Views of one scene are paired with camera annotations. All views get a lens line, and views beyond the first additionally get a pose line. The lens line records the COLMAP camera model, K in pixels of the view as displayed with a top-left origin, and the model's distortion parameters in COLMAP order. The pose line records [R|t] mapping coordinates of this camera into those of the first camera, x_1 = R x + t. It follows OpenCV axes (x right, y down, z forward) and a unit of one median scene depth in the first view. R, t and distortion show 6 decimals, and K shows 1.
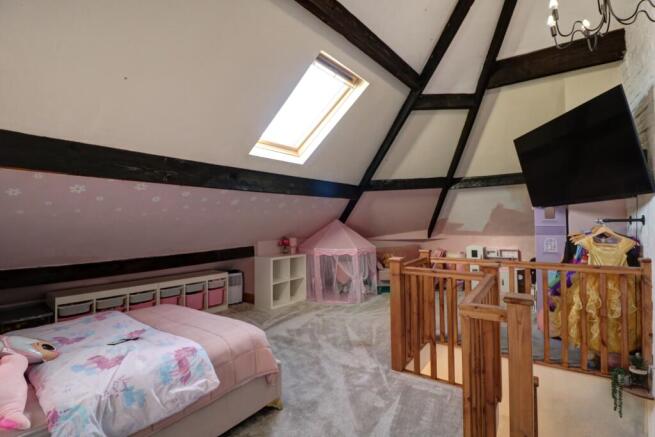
lens RADIAL K [[318.2, 0, 340.3], [0, 318.2, 217.9], [0, 0, 1]] dist [-0.018037, -0.000457]
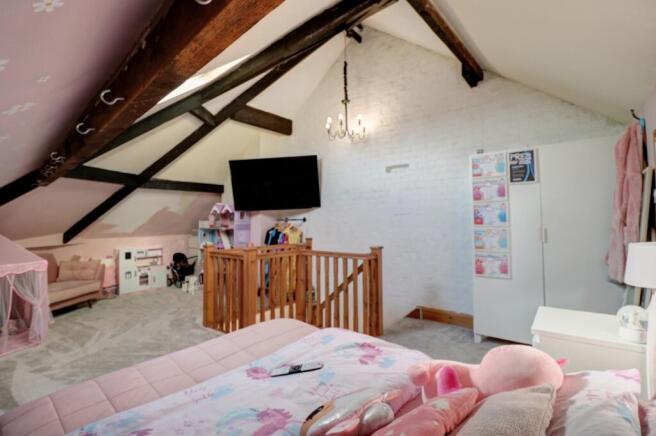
lens RADIAL K [[317.2, 0, 329.1], [0, 317.2, 216.3], [0, 0, 1]] dist [0.000235, -0.000017]
pose [[0.077742, 0.032345, 0.996449, -0.665470], [-0.000314, 0.999474, -0.032418, 0.031208], [-0.996973, 0.002207, 0.077711, 0.409630]]
